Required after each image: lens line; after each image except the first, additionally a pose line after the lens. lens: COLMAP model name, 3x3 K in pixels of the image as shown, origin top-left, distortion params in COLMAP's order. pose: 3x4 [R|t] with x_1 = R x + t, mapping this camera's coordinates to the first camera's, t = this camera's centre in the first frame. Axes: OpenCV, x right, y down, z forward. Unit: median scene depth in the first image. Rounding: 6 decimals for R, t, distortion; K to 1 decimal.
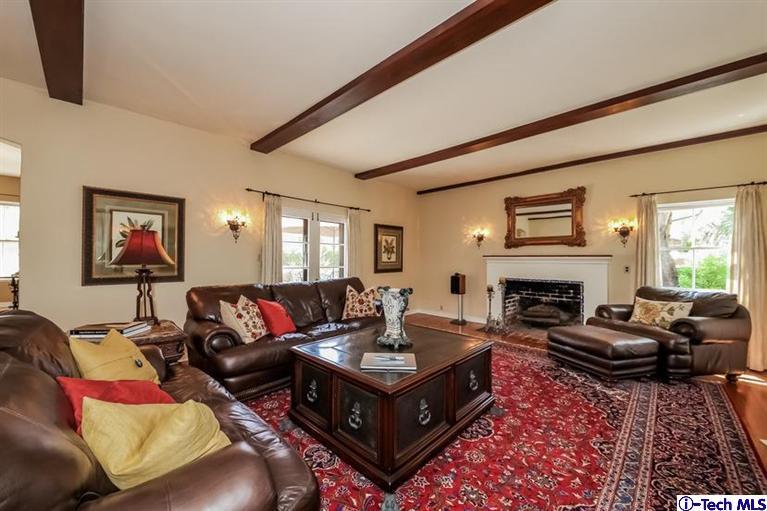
lens RADIAL K [[296.4, 0, 384.1], [0, 296.4, 256.2], [0, 0, 1]] dist [-0.000032, 0.000049]
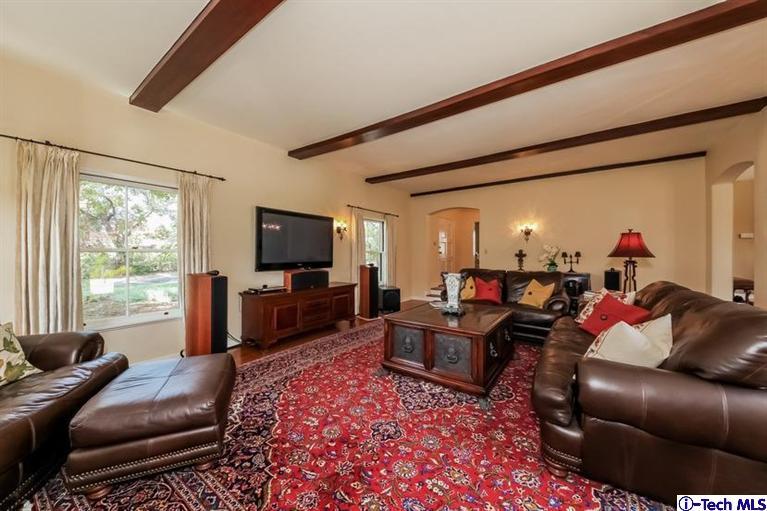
lens RADIAL K [[296.4, 0, 379.5], [0, 296.4, 255.3], [0, 0, 1]] dist [-0.000032, 0.000049]
pose [[-0.991150, -0.006900, -0.132570, 0.439952], [-0.006443, 0.999972, -0.003877, 0.024964], [0.132593, -0.002989, -0.991166, 1.785245]]
